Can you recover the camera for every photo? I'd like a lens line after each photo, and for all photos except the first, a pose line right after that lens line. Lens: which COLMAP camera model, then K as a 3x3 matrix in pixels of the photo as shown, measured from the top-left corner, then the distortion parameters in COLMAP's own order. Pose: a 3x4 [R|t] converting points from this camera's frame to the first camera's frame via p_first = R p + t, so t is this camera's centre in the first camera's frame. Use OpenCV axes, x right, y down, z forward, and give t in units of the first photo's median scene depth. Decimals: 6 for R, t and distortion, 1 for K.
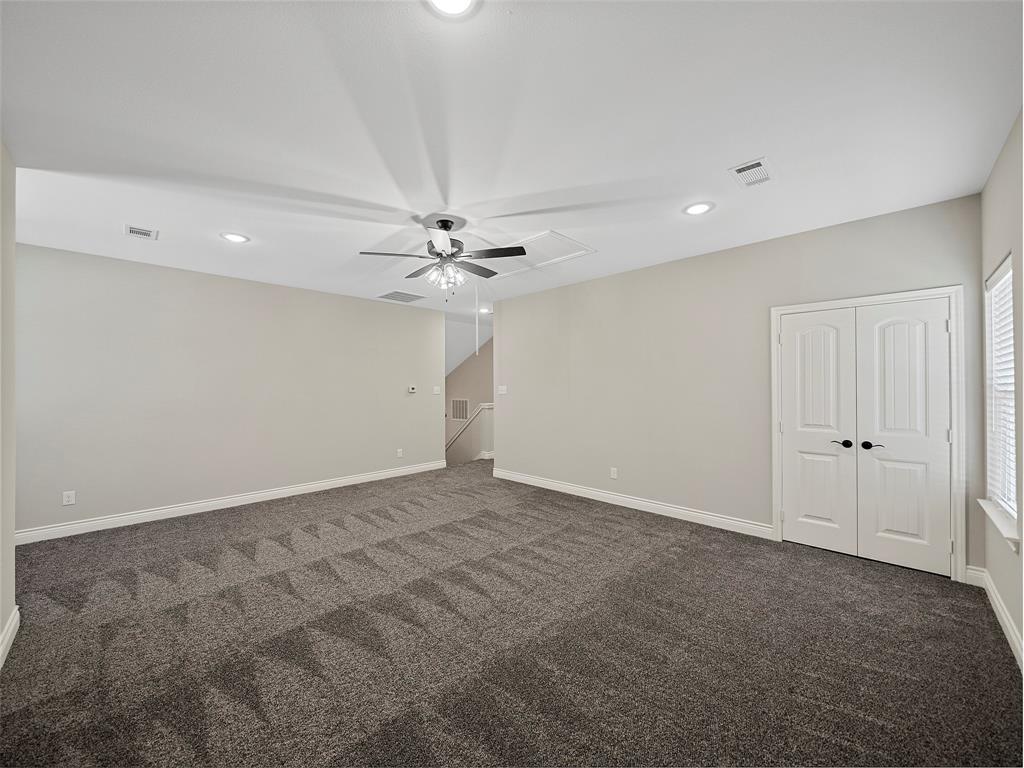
lens RADIAL K [[398.6, 0, 511.1], [0, 398.6, 385.9], [0, 0, 1]] dist [-0.008133, 0.001016]
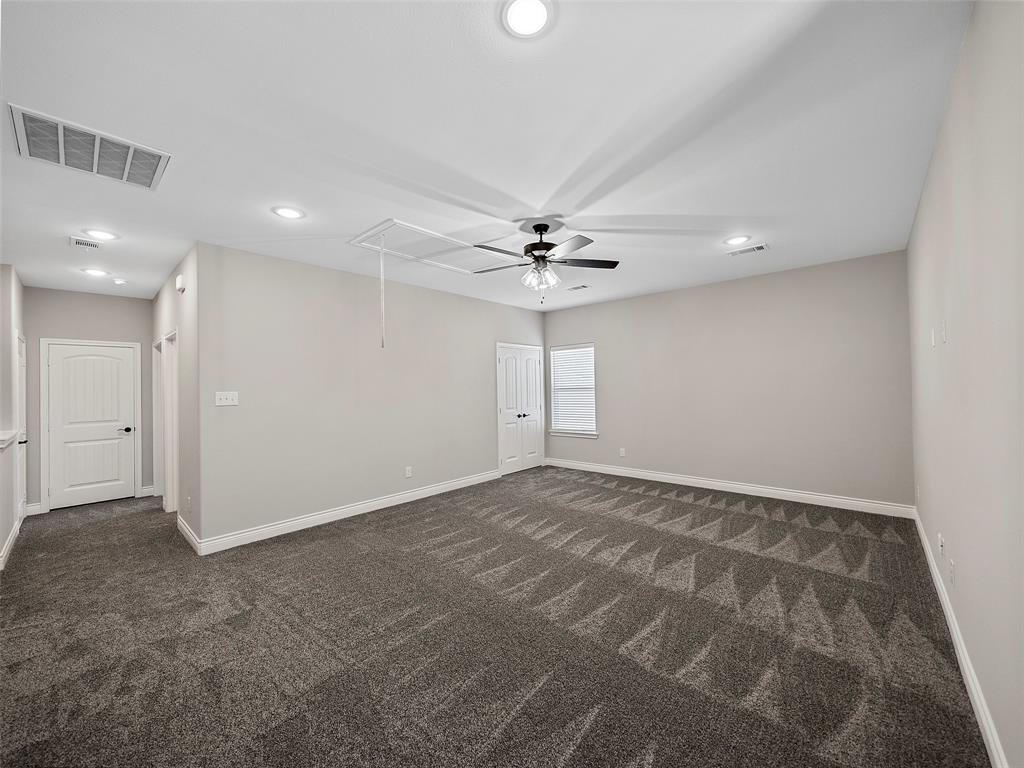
lens RADIAL K [[398.6, 0, 511.6], [0, 398.6, 383.1], [0, 0, 1]] dist [-0.008133, 0.001016]
pose [[-0.038771, 0.010884, 0.999189, -1.145837], [0.013441, 0.999856, -0.010370, -0.000326], [-0.999158, 0.013028, -0.038912, 1.092009]]
